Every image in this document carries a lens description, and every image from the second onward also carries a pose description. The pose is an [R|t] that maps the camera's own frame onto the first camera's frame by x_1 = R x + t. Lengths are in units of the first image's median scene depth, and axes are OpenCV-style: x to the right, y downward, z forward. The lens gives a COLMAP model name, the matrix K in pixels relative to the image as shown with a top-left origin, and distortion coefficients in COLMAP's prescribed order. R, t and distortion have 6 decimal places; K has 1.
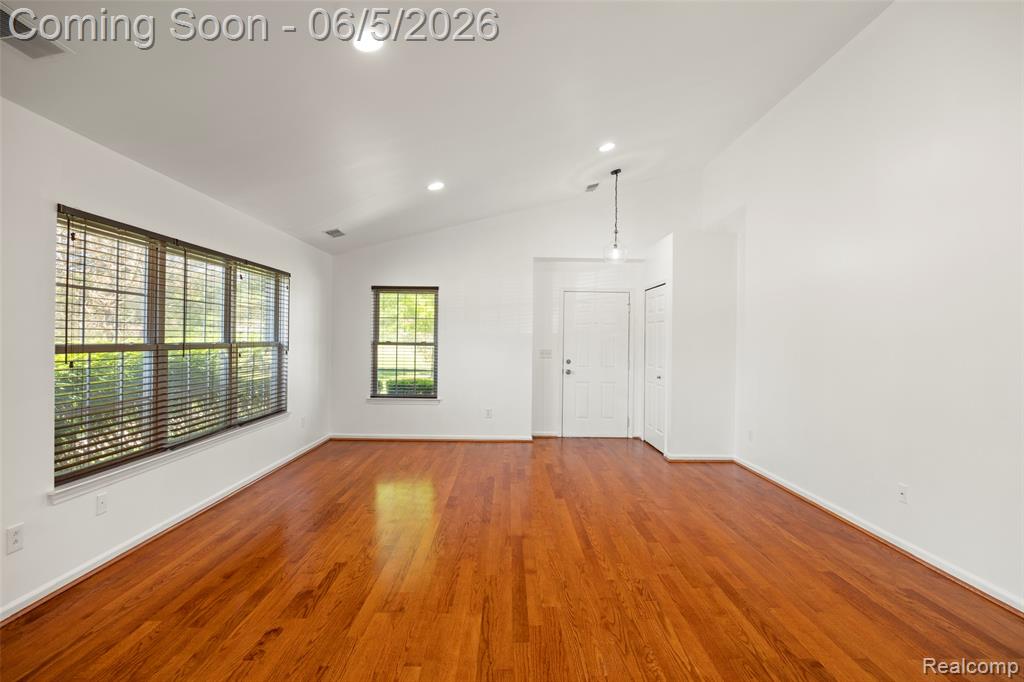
lens RADIAL K [[508.2, 0, 512.0], [0, 508.2, 341.0], [0, 0, 1]] dist [-0.001042, -0.000109]
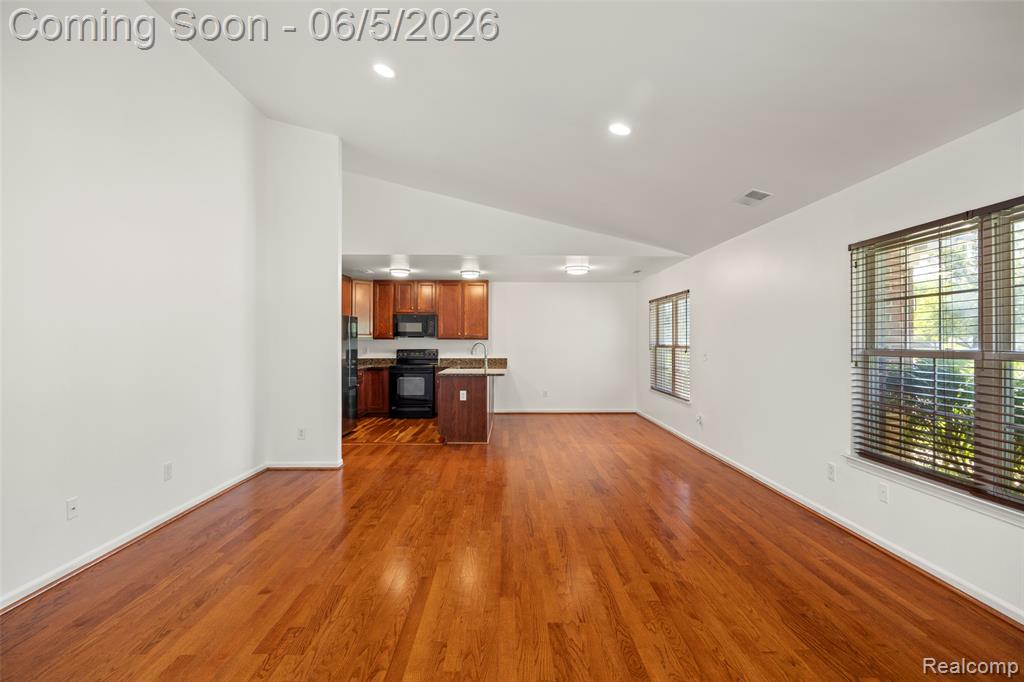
lens RADIAL K [[508.2, 0, 512.0], [0, 508.2, 341.0], [0, 0, 1]] dist [-0.001042, -0.000109]
pose [[-0.999914, -0.012416, -0.004147, 0.011667], [-0.012437, 0.999910, 0.005090, -0.006232], [0.004084, 0.005142, -0.999978, 2.021491]]
